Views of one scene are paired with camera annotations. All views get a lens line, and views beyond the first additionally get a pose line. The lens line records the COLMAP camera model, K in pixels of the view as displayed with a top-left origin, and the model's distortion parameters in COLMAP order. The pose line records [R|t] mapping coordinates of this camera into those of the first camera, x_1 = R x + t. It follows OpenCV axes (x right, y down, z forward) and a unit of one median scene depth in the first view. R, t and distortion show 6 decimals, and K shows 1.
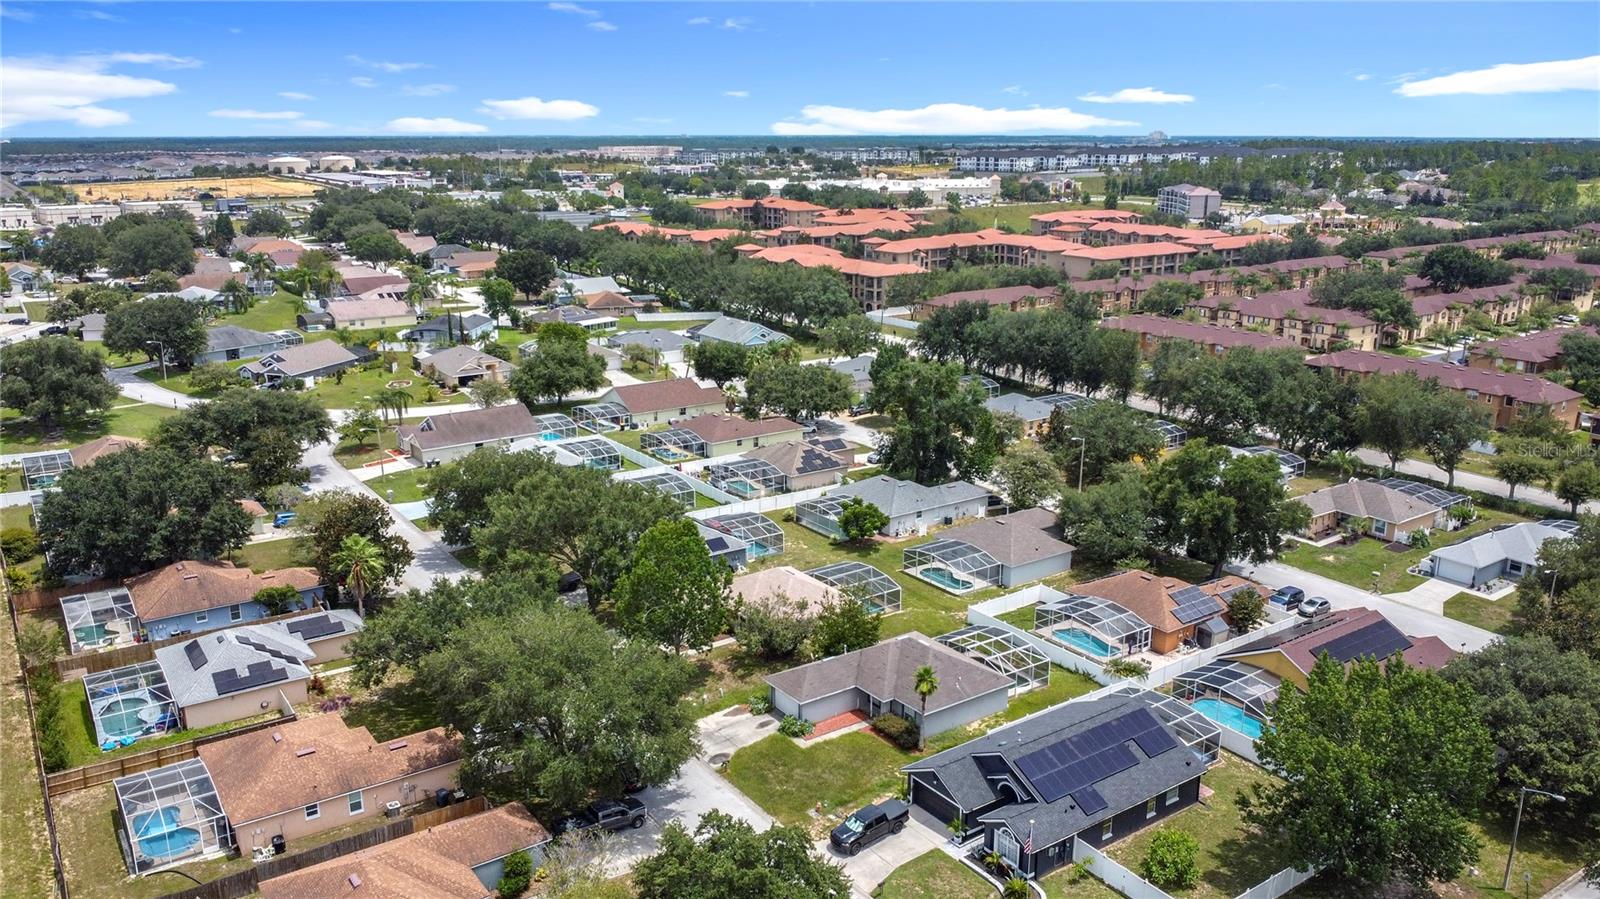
lens RADIAL K [[1201.3, 0, 841.1], [0, 1201.3, 438.1], [0, 0, 1]] dist [-0.009907, -0.007926]
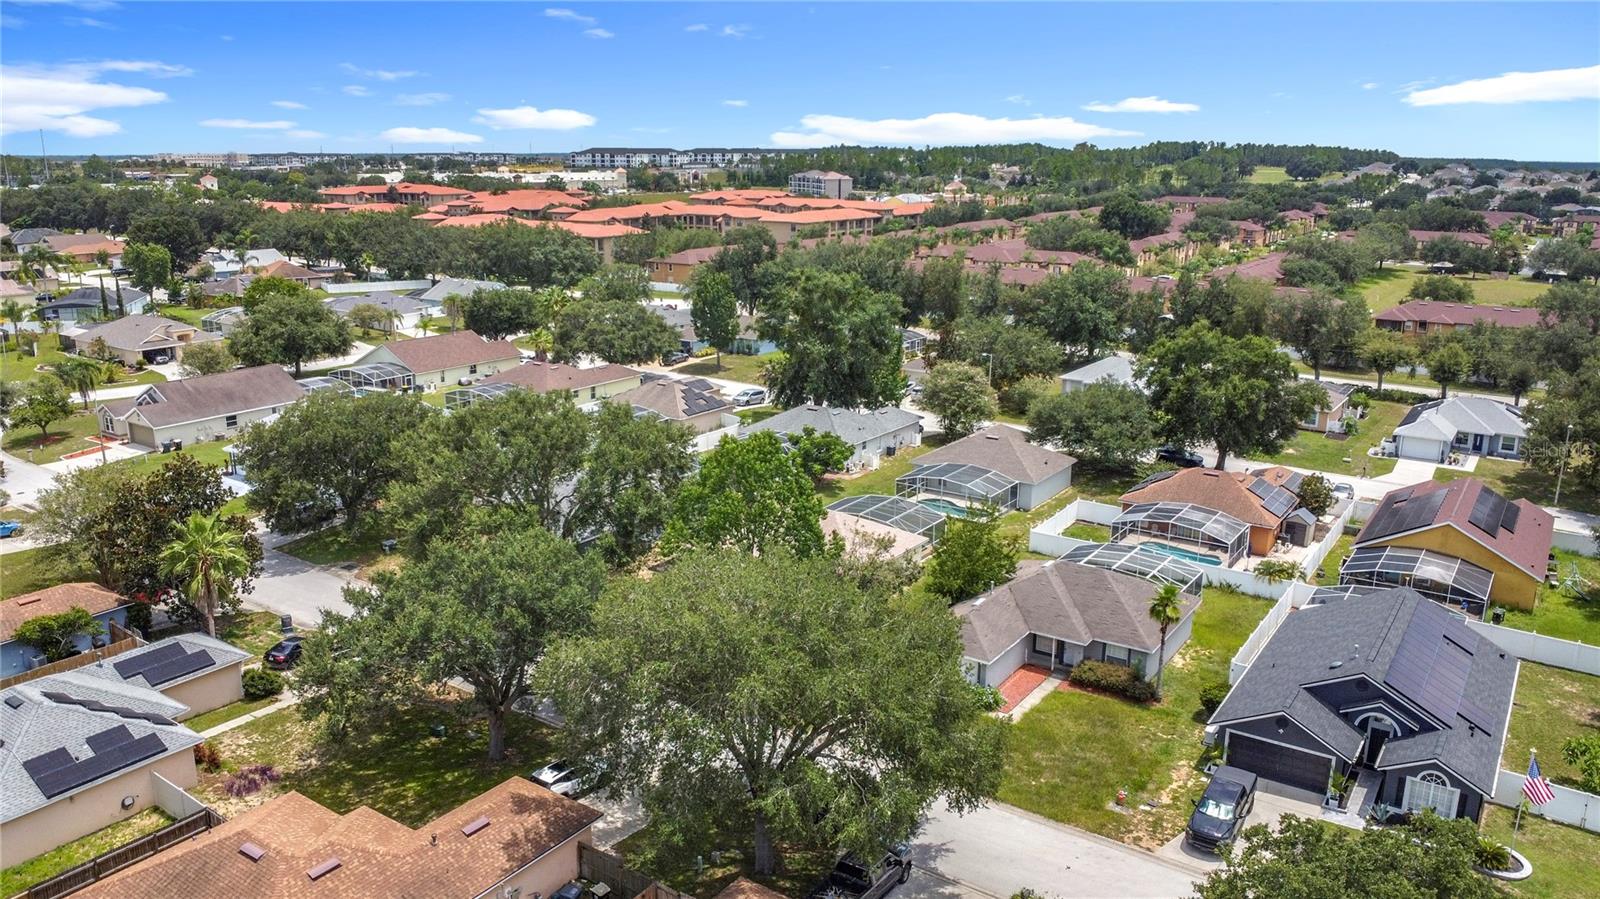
lens RADIAL K [[1173.5, 0, 853.0], [0, 1173.5, 424.8], [0, 0, 1]] dist [-0.025928, -0.010297]
pose [[0.941914, -0.080387, 0.326093, -0.192459], [0.083640, 0.996488, 0.004059, 0.042563], [-0.325274, 0.023451, 0.945329, 0.219807]]
